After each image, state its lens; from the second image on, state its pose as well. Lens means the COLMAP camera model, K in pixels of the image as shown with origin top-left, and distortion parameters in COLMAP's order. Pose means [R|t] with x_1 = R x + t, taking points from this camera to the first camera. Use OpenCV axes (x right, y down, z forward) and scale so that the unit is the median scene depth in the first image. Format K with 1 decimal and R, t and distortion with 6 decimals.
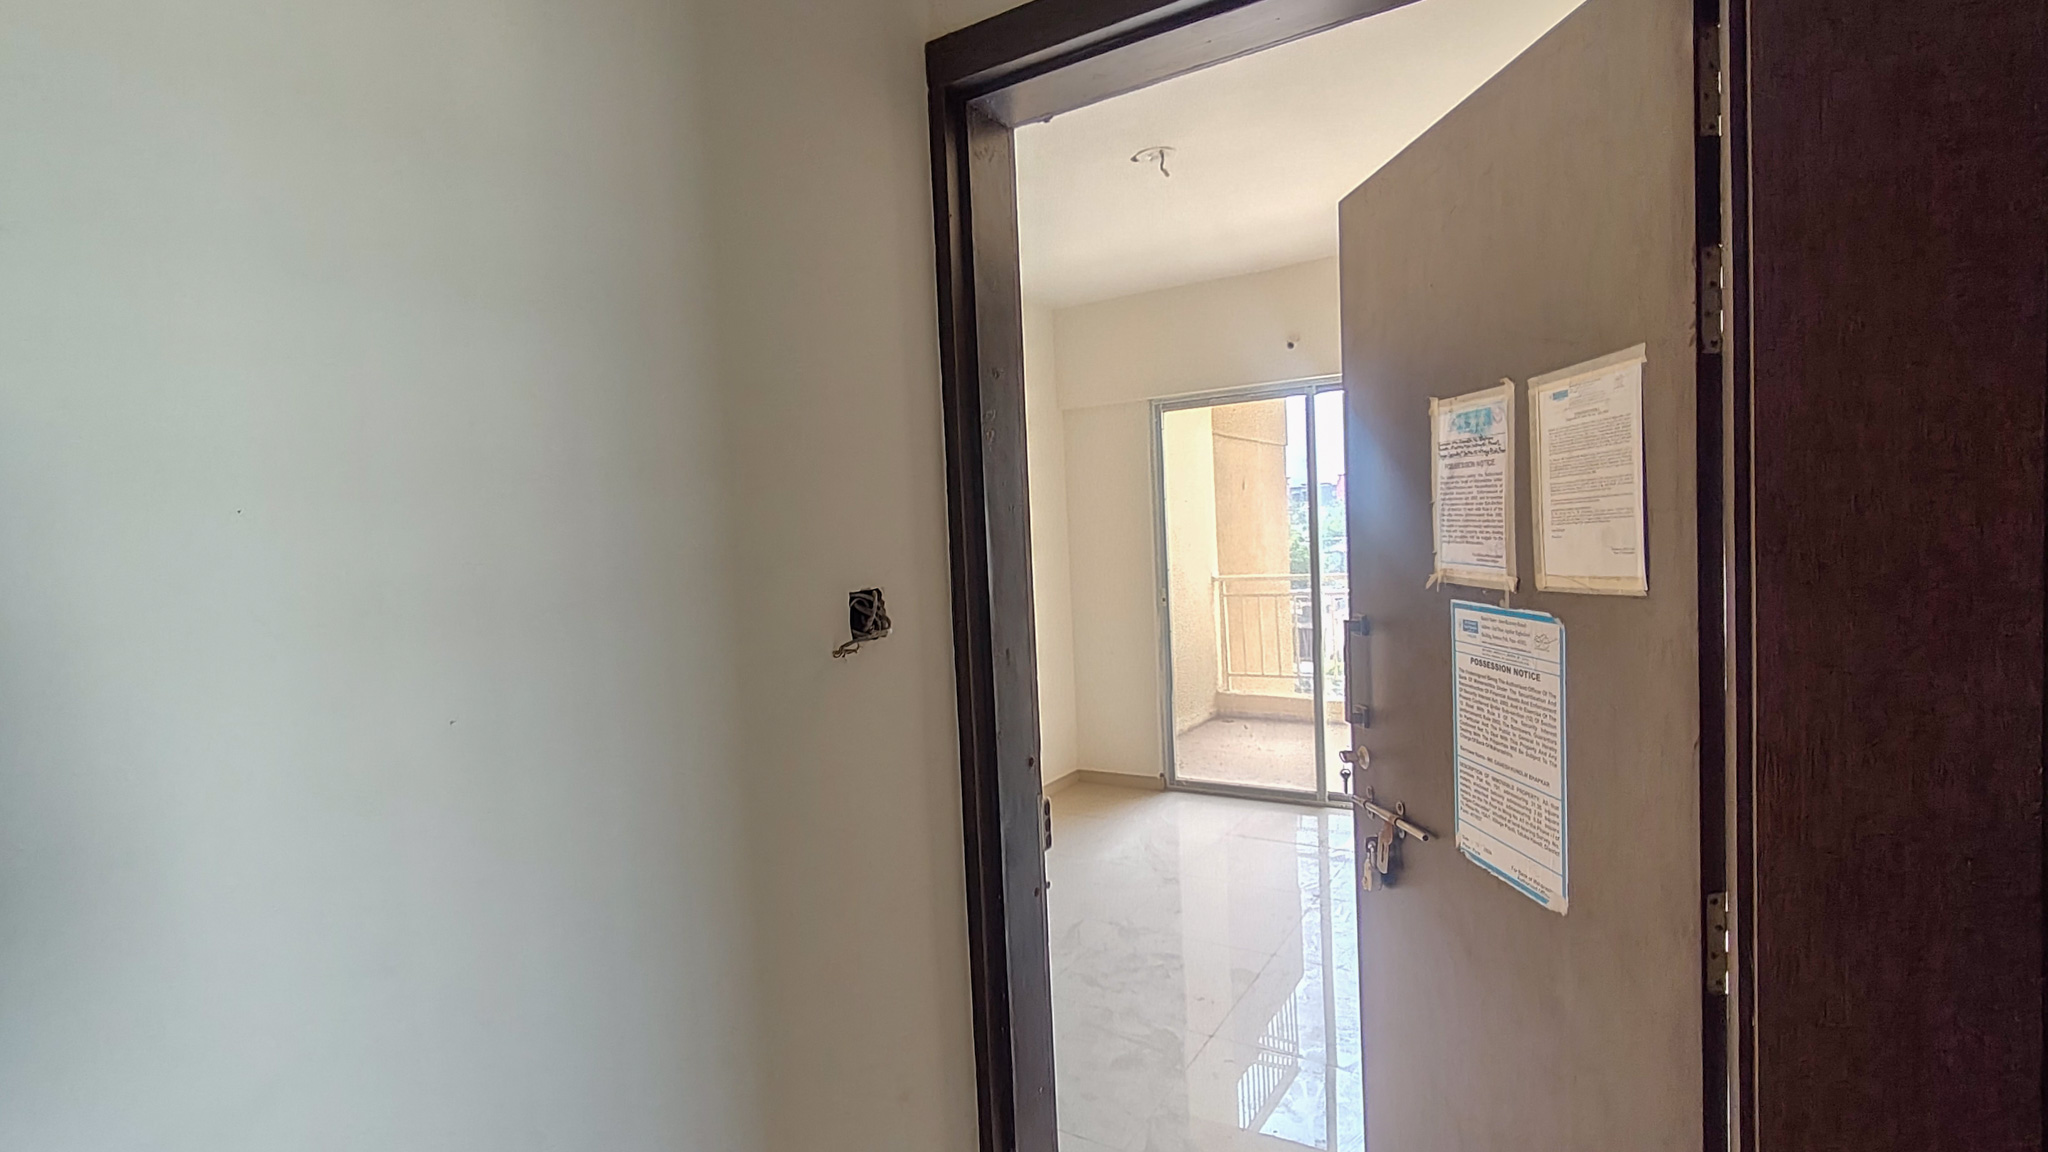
lens RADIAL K [[945.3, 0, 1024.0], [0, 945.3, 576.0], [0, 0, 1]] dist [0.010502, -0.000142]
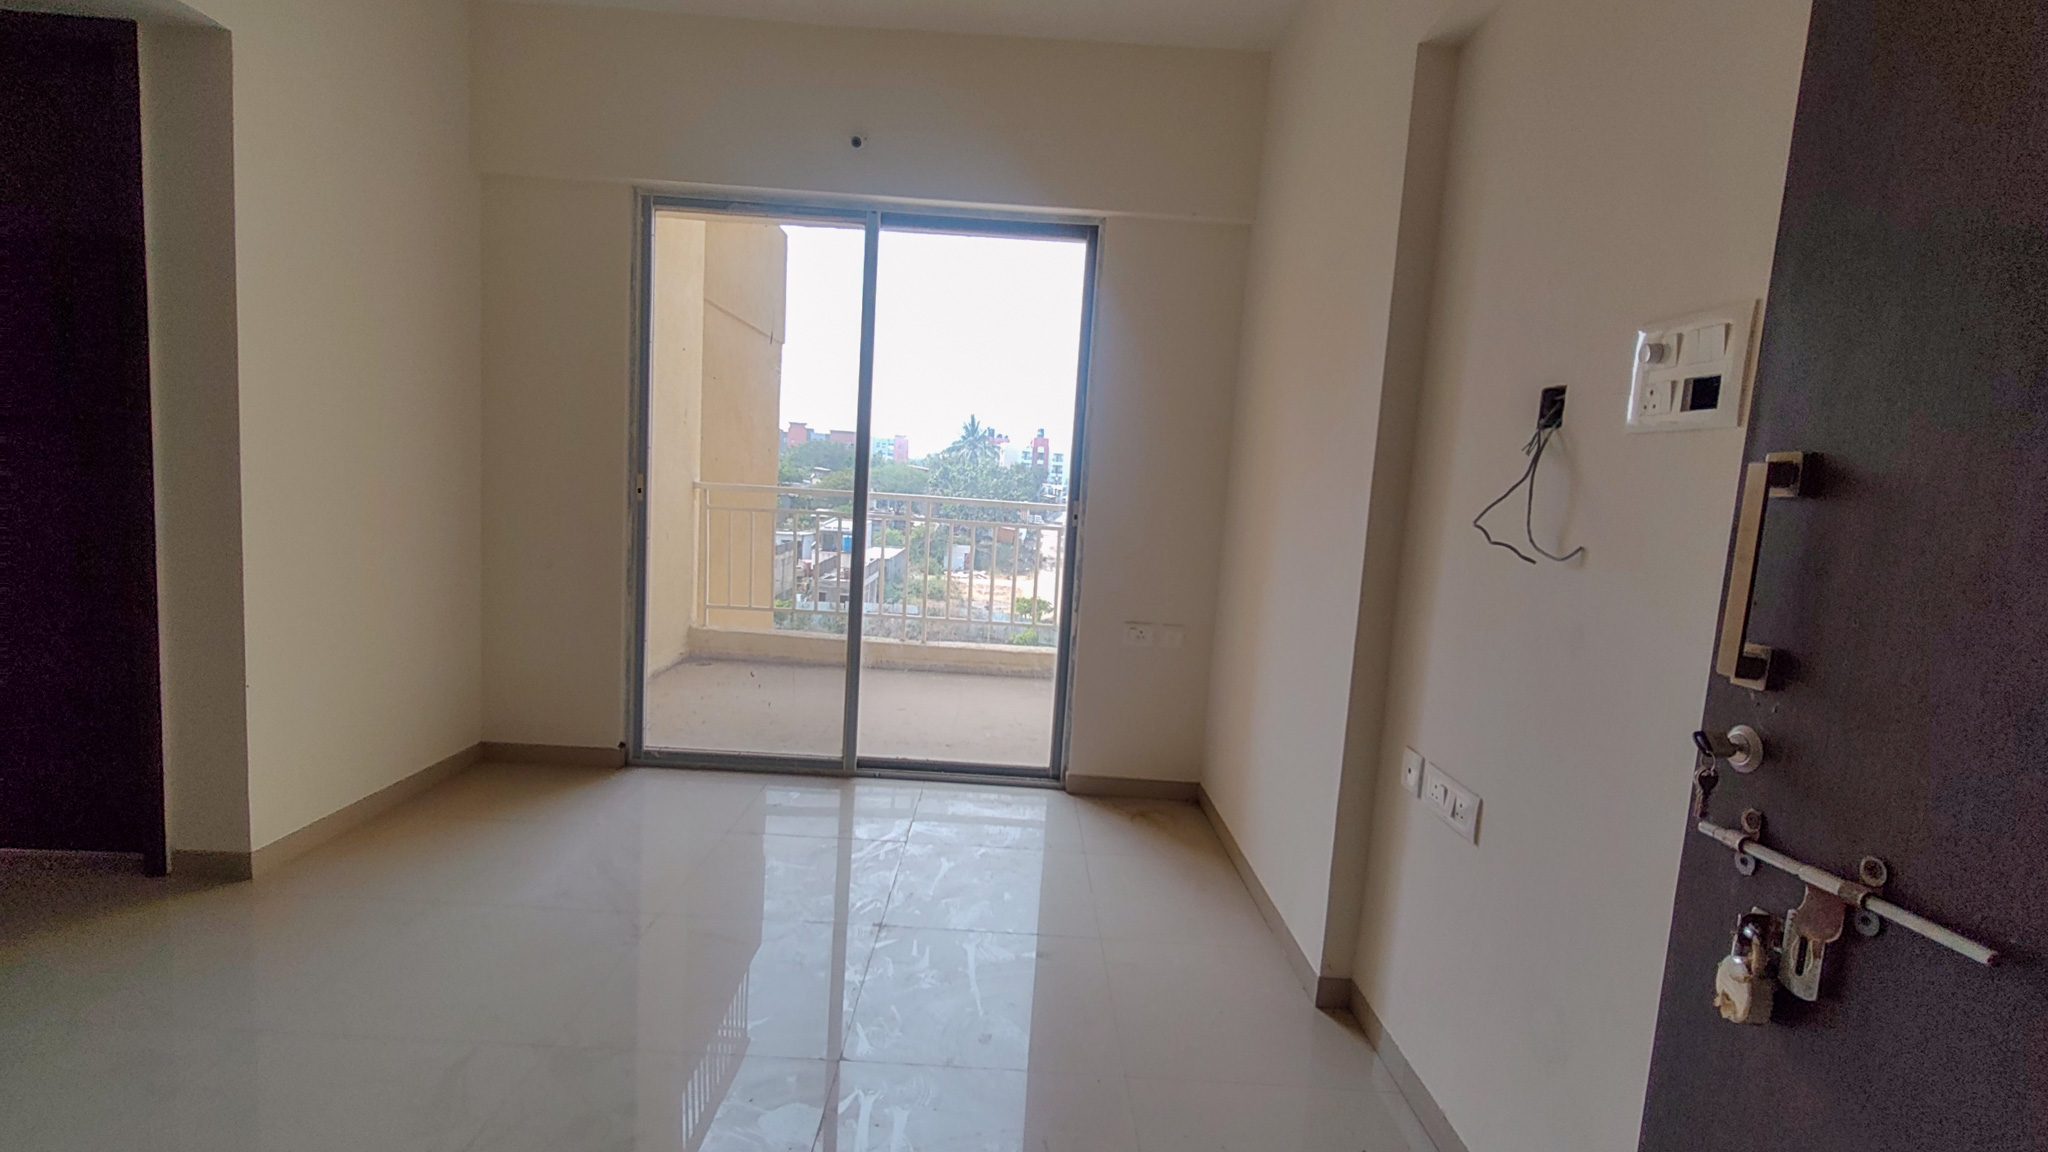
lens RADIAL K [[945.3, 0, 1024.0], [0, 945.3, 576.0], [0, 0, 1]] dist [0.010502, -0.000142]
pose [[0.840915, 0.042049, 0.539532, 0.014819], [-0.075458, 0.996348, 0.039958, 0.038281], [-0.535881, -0.074313, 0.841016, 0.270547]]
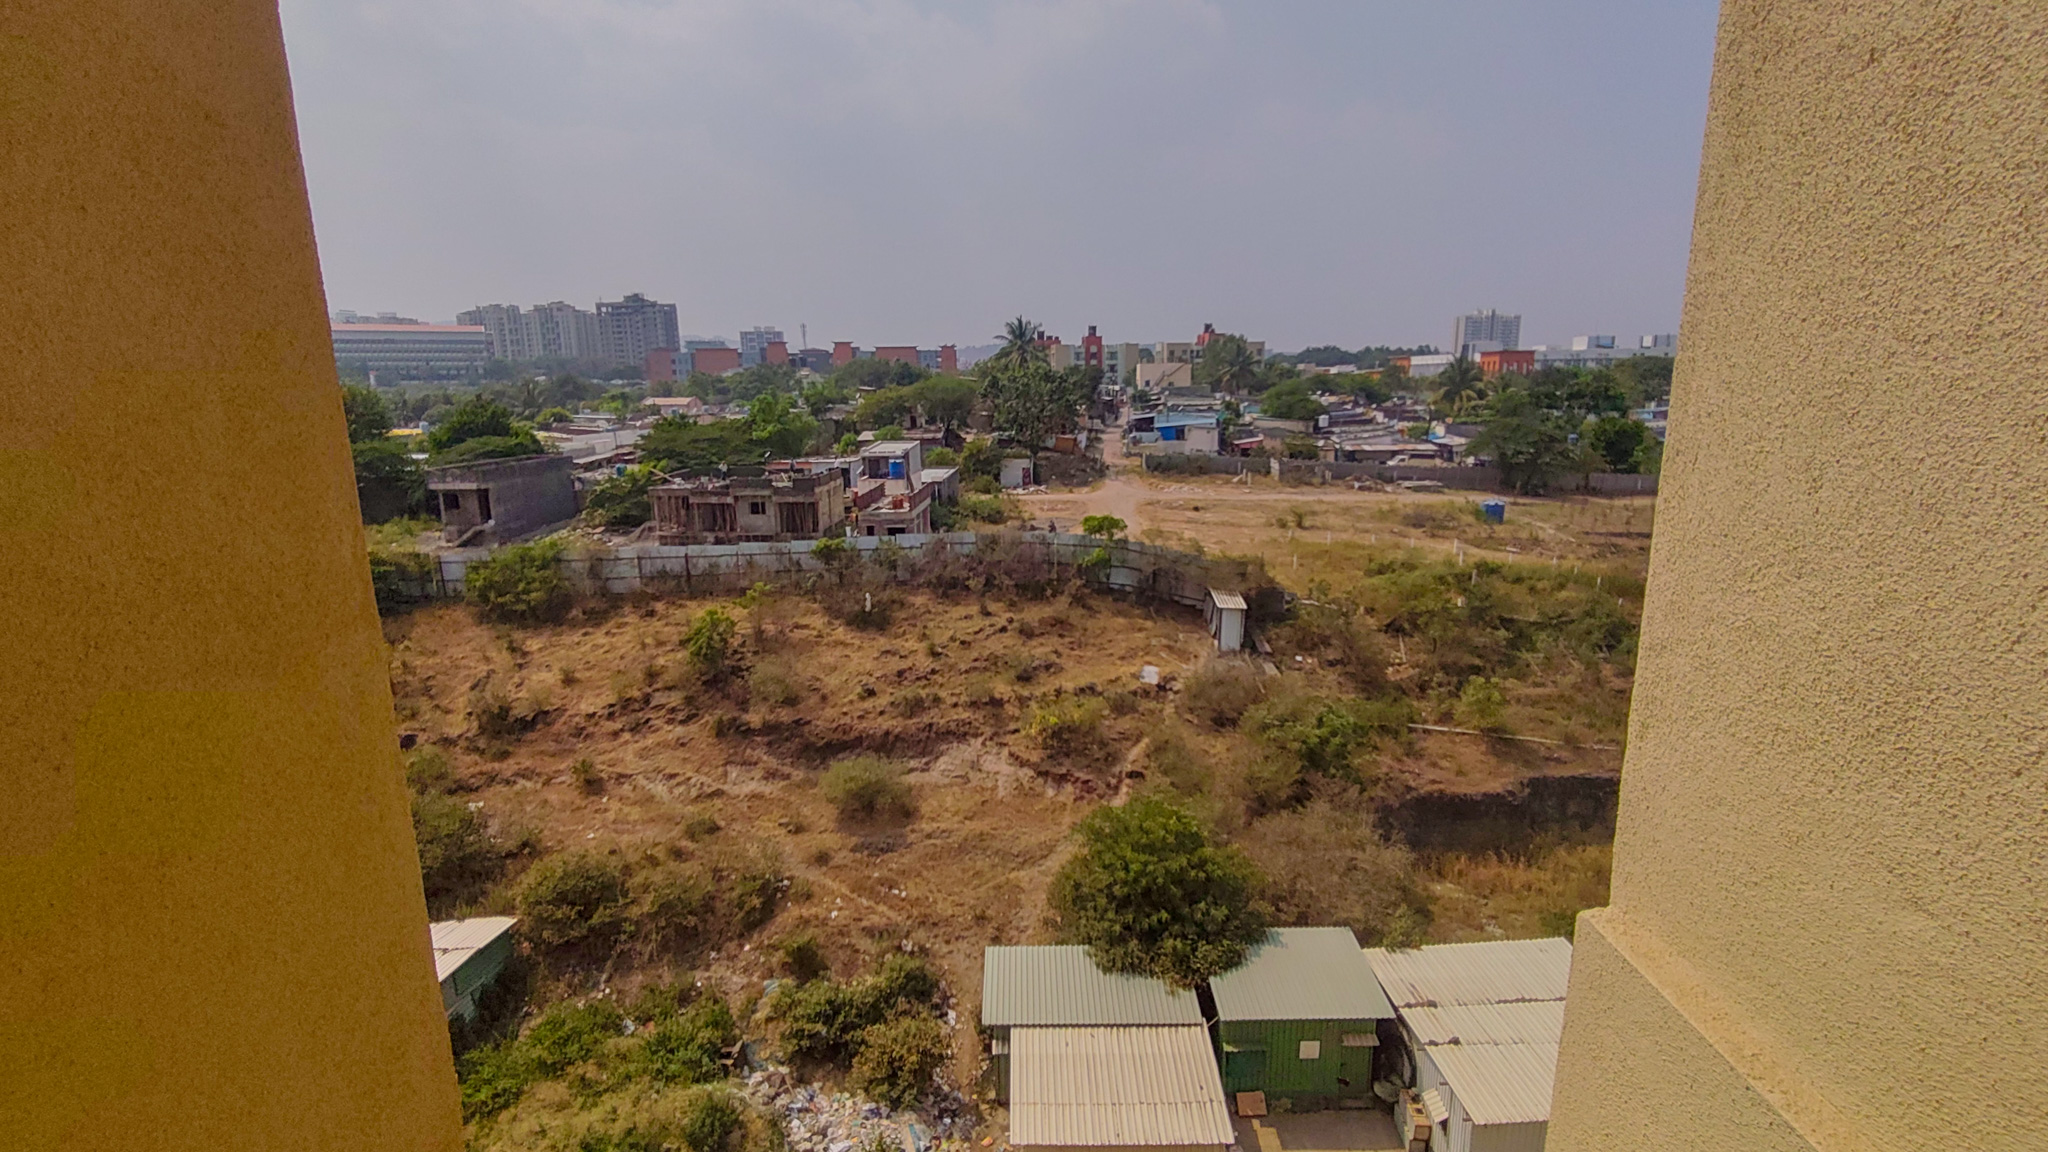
lens RADIAL K [[945.3, 0, 1024.0], [0, 945.3, 576.0], [0, 0, 1]] dist [0.010502, -0.000142]
pose [[0.873637, -0.068388, 0.481748, 0.555812], [0.000183, 0.990120, 0.140224, -0.031707], [-0.486578, -0.122417, 0.865018, 1.256015]]
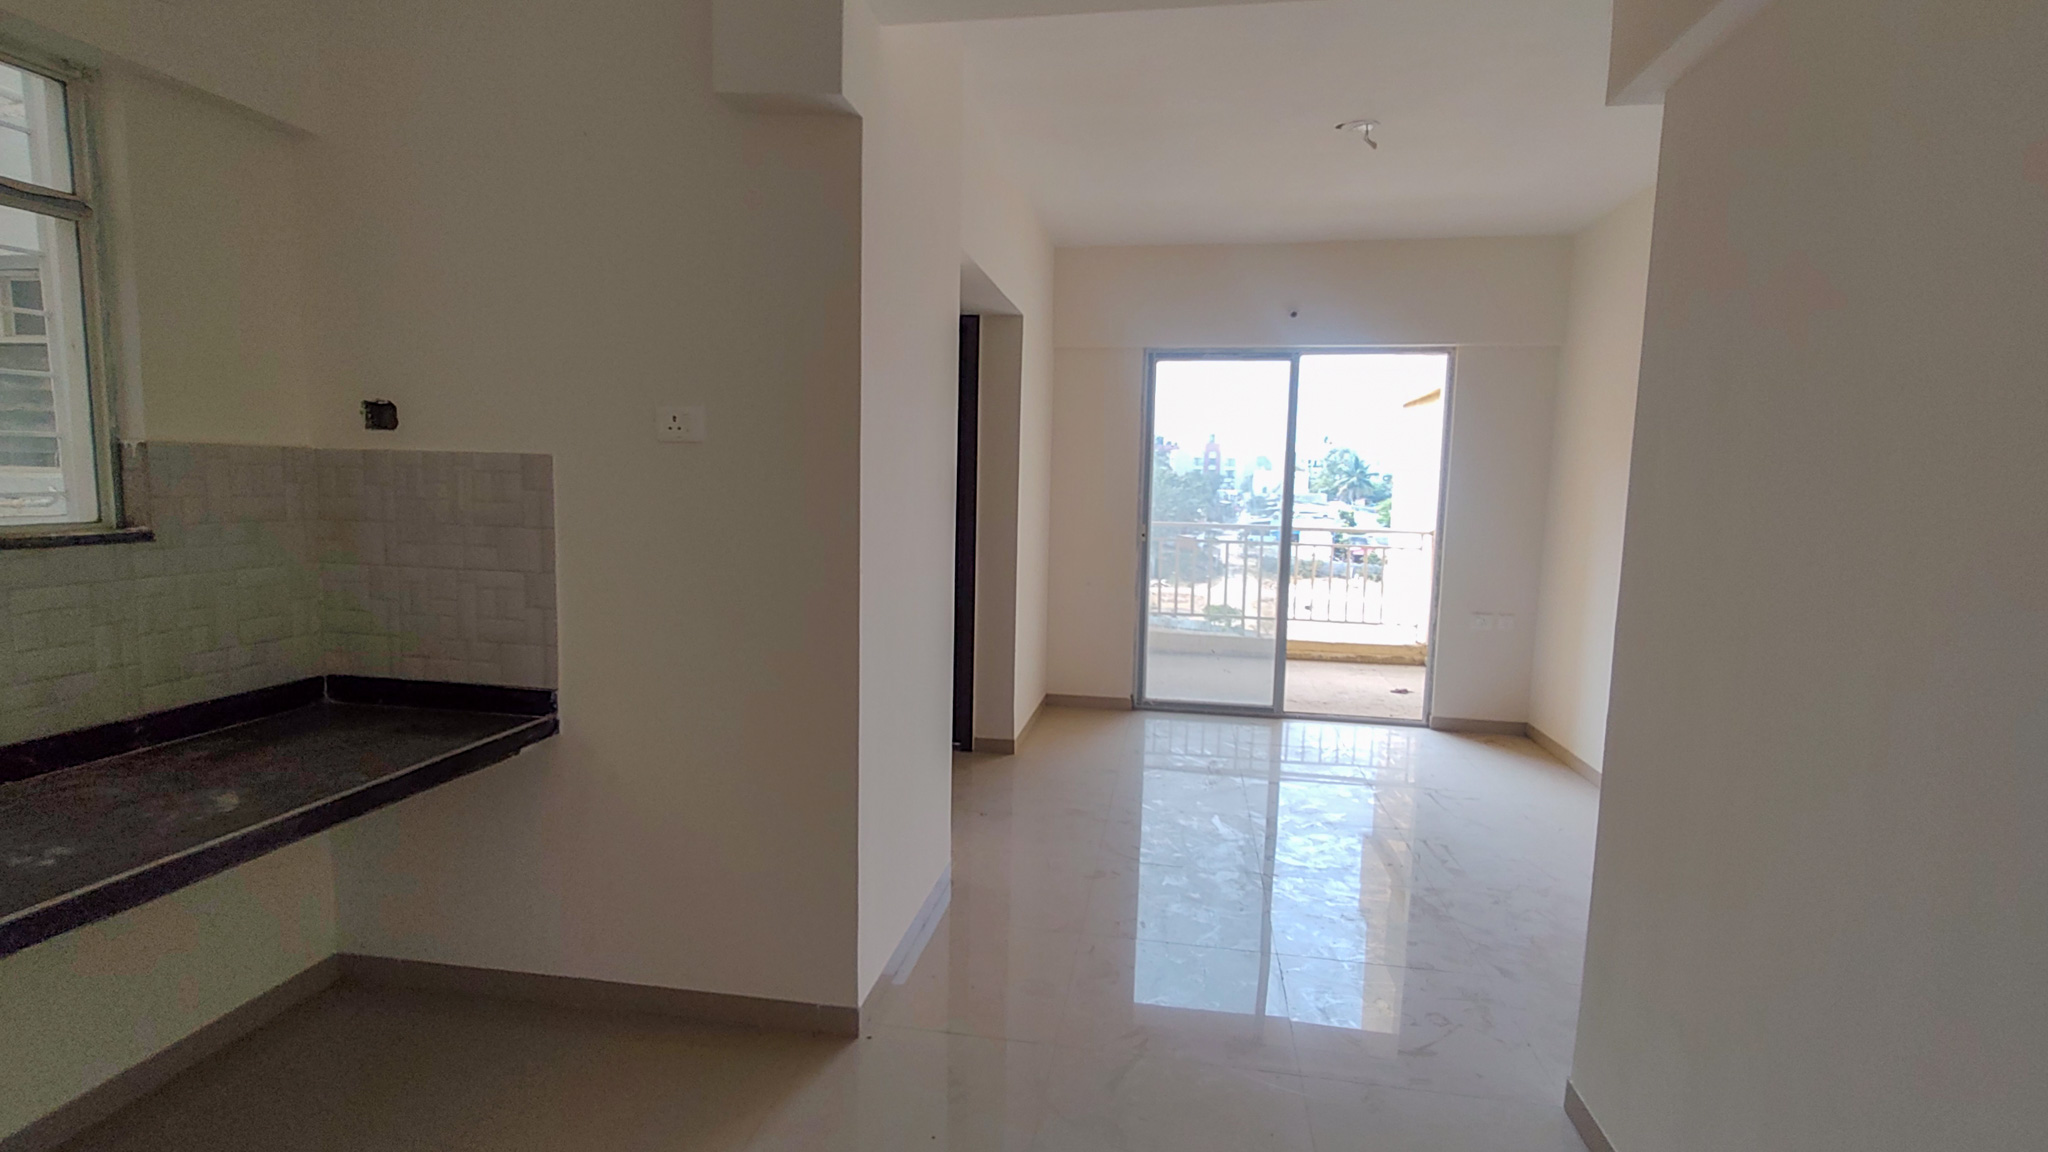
lens RADIAL K [[945.3, 0, 1024.0], [0, 945.3, 576.0], [0, 0, 1]] dist [0.010502, -0.000142]
pose [[0.923615, 0.025842, 0.382450, -0.392571], [-0.044977, 0.998139, 0.041175, 0.033321], [-0.380674, -0.055231, 0.923058, 0.048938]]
